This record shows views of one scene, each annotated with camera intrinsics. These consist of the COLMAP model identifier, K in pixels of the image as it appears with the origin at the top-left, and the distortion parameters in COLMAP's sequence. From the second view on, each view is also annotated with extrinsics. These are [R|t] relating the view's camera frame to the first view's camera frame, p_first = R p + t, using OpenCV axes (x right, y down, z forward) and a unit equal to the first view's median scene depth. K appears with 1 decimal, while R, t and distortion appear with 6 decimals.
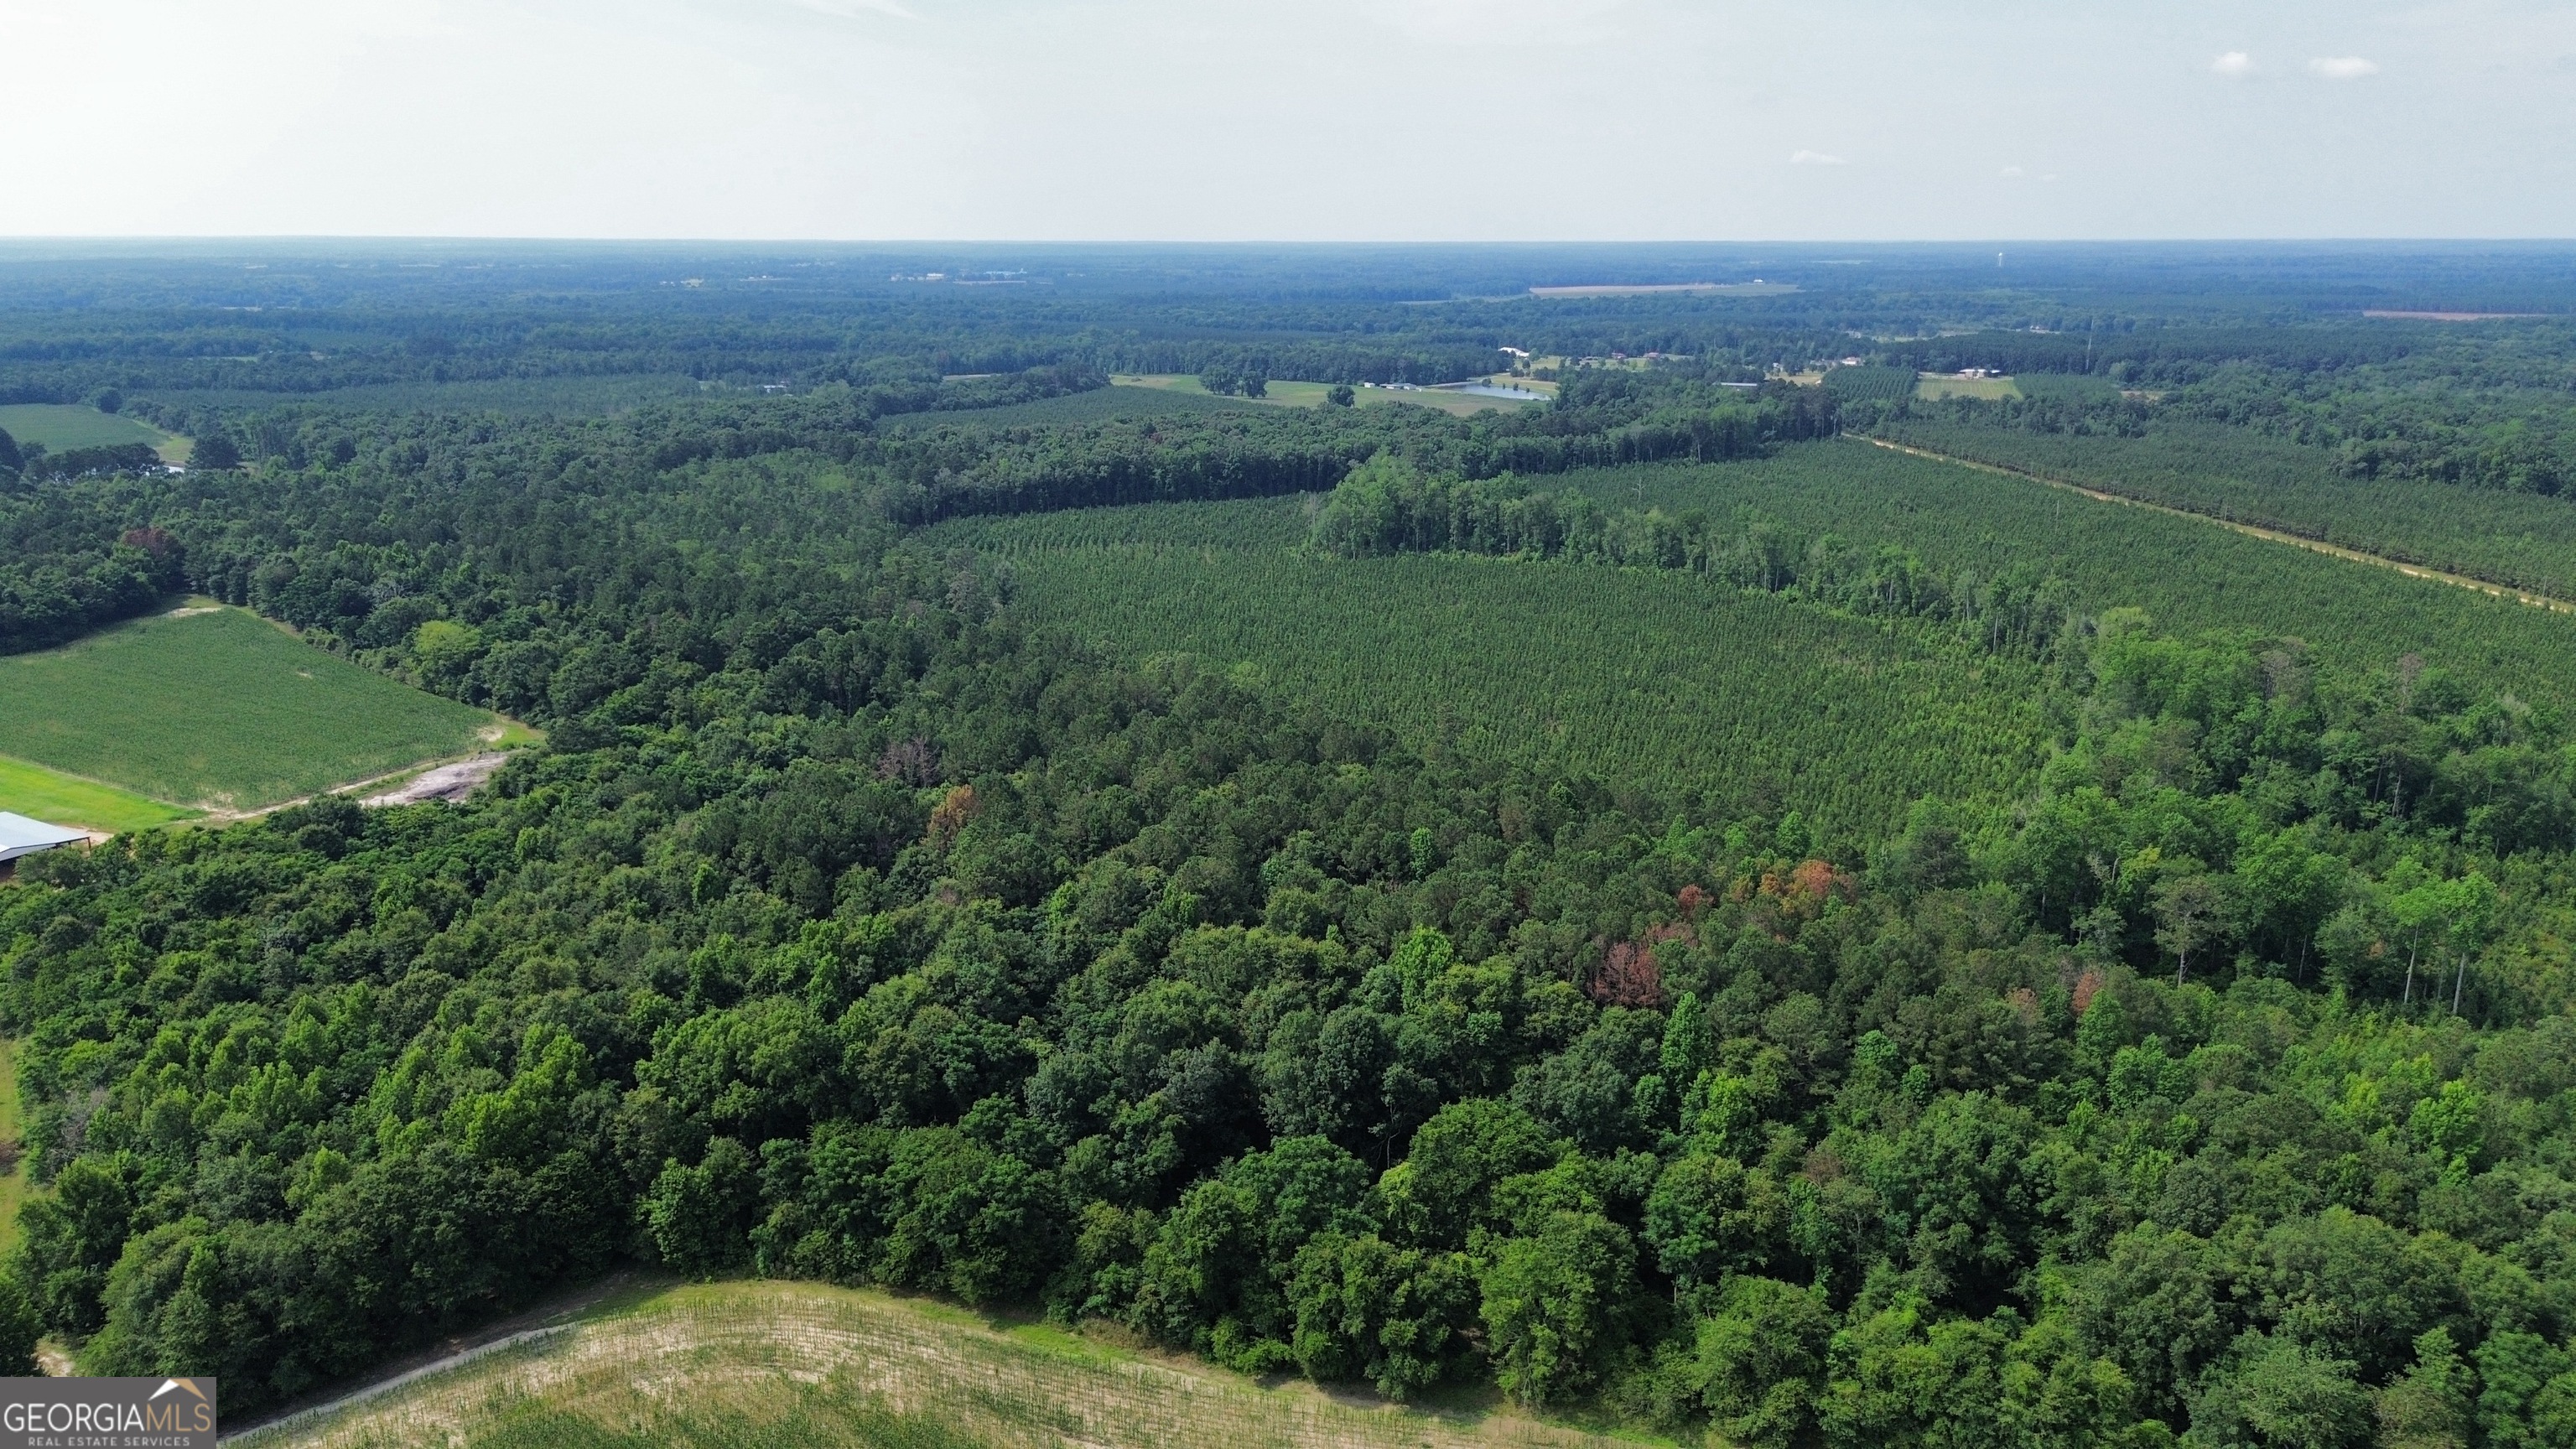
lens RADIAL K [[1822.0, 0, 1283.0], [0, 1822.0, 707.3], [0, 0, 1]] dist [0.066764, -0.067716]
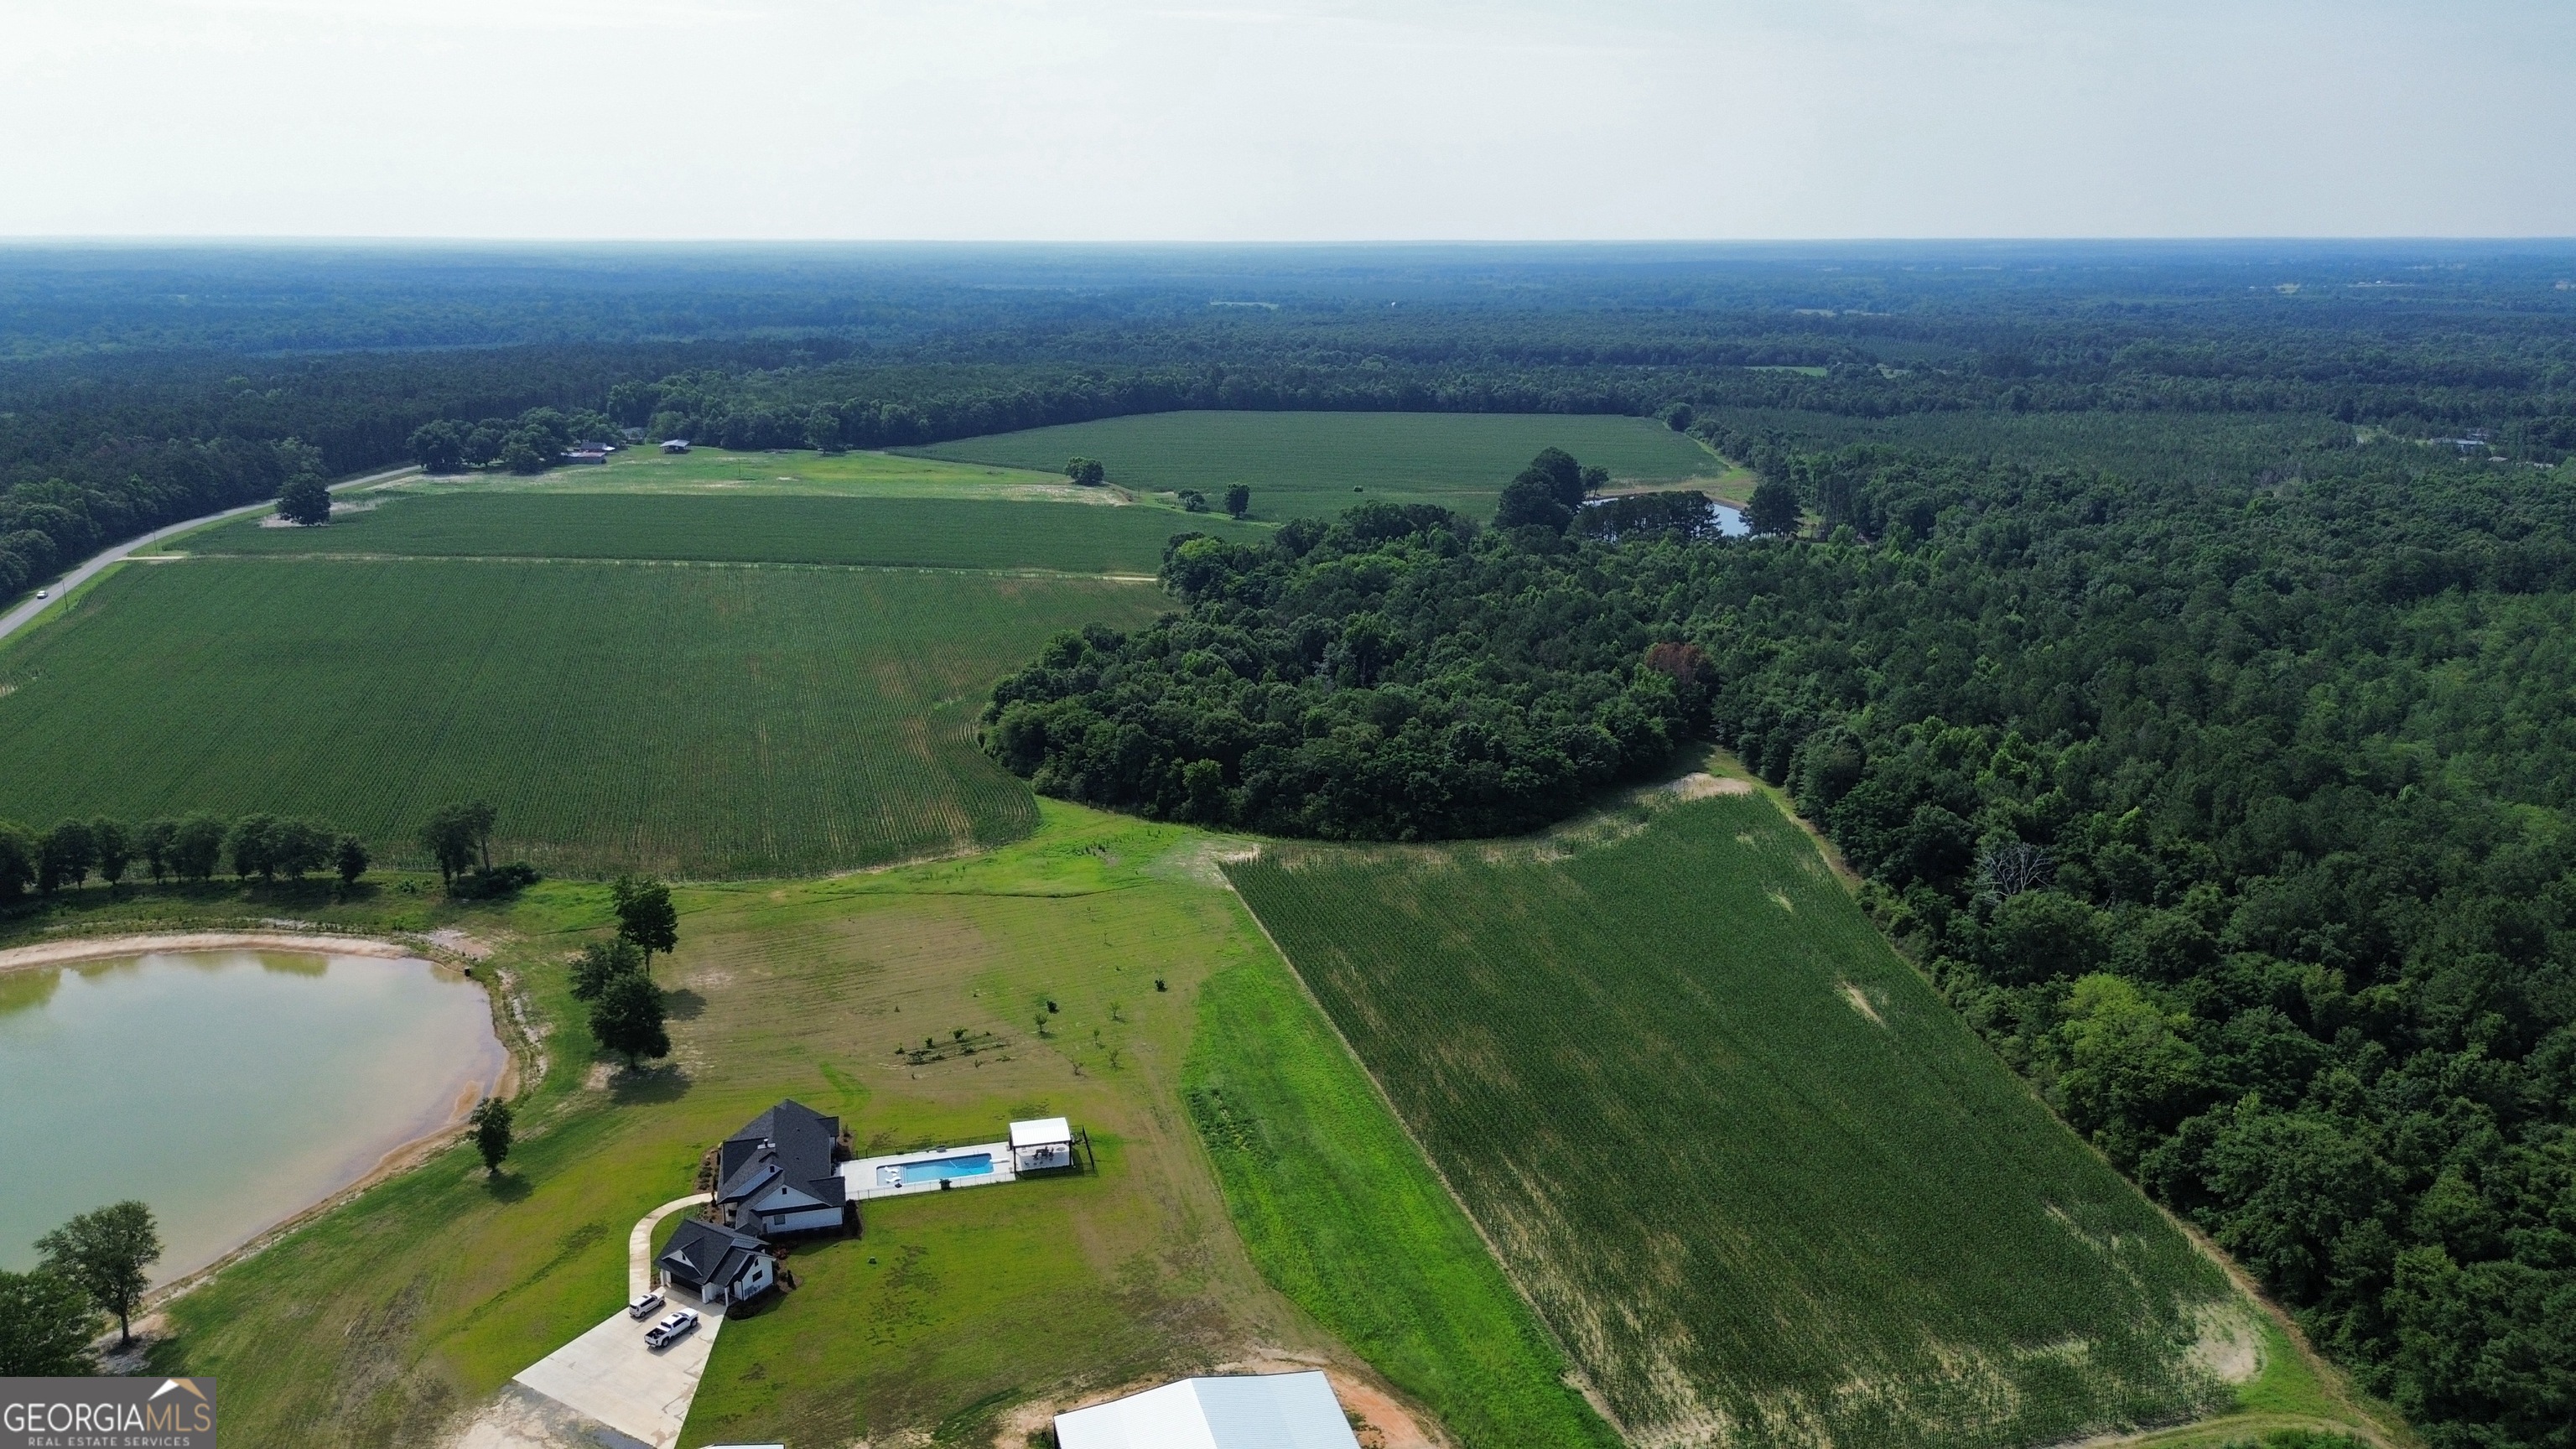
lens RADIAL K [[1822.0, 0, 1283.0], [0, 1822.0, 707.3], [0, 0, 1]] dist [0.066764, -0.067716]
pose [[0.713924, 0.173954, -0.678272, -0.259272], [-0.174243, 0.982315, 0.068529, -0.107669], [0.678198, 0.069260, 0.731608, 0.410090]]
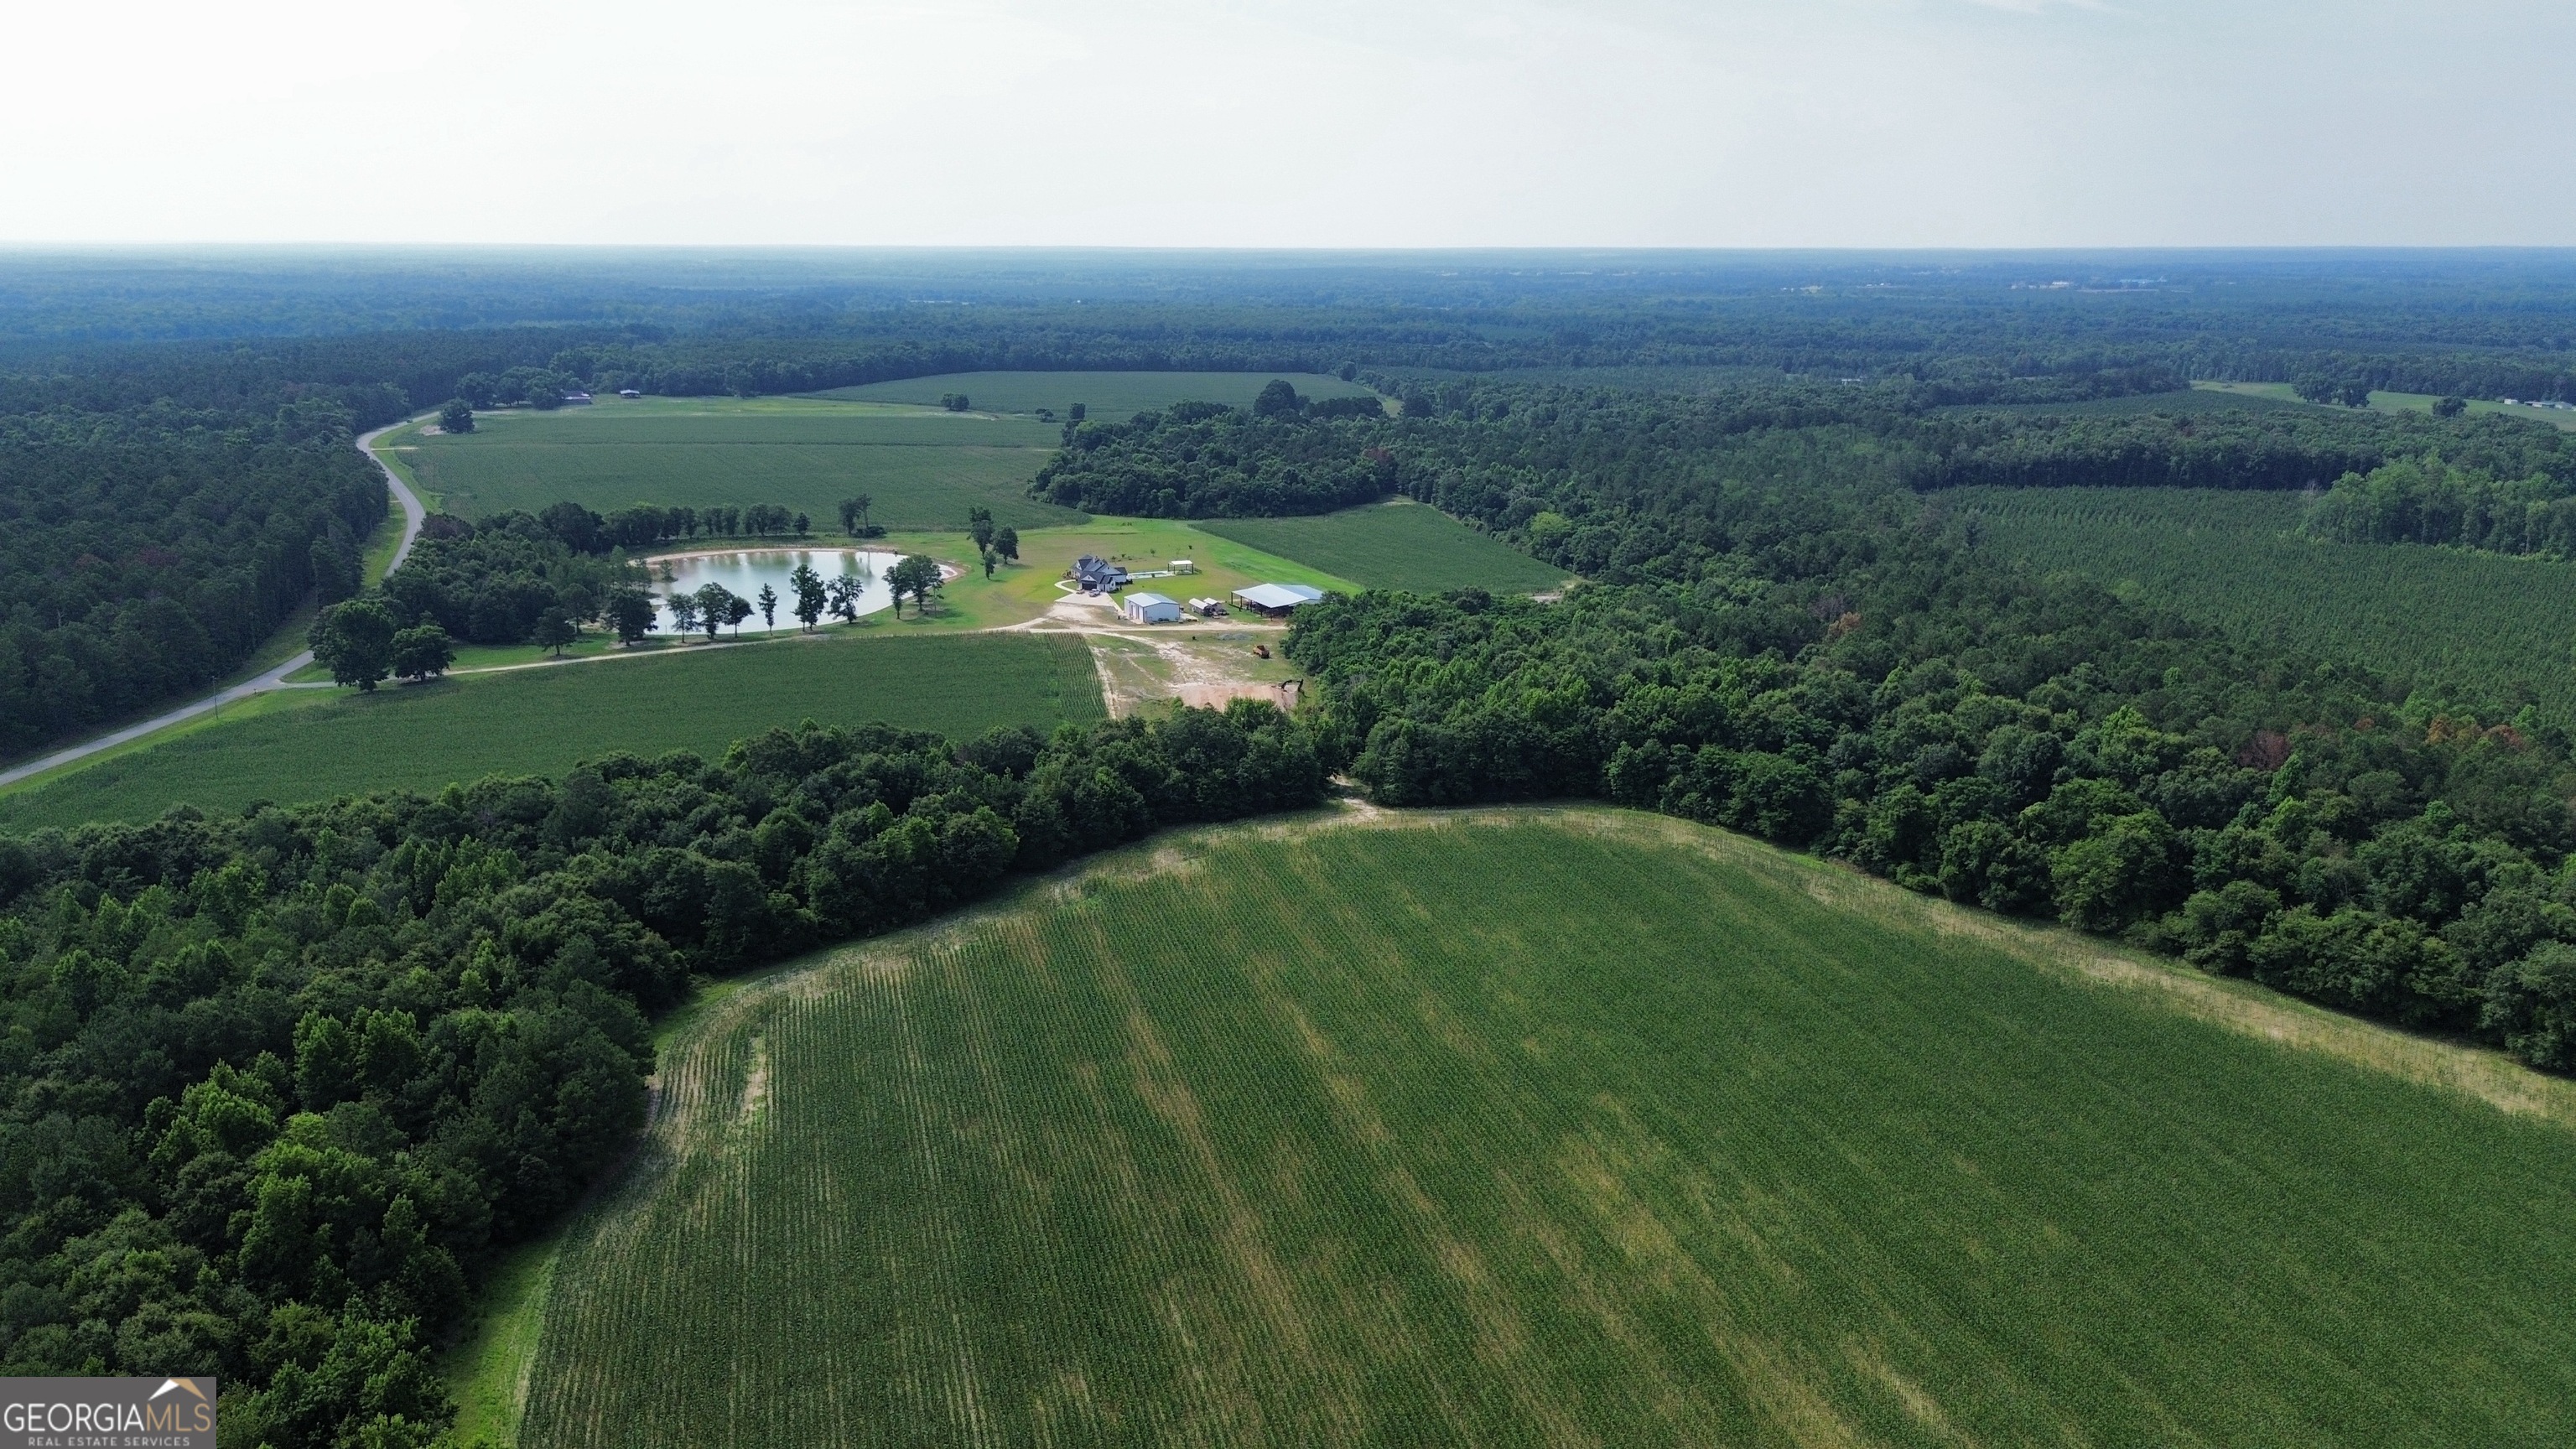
lens RADIAL K [[1822.0, 0, 1283.0], [0, 1822.0, 707.3], [0, 0, 1]] dist [0.066764, -0.067716]
pose [[0.835452, 0.136026, -0.532463, 0.139944], [-0.138230, 0.989747, 0.035959, 0.075368], [0.531895, 0.043560, 0.845689, -0.292572]]
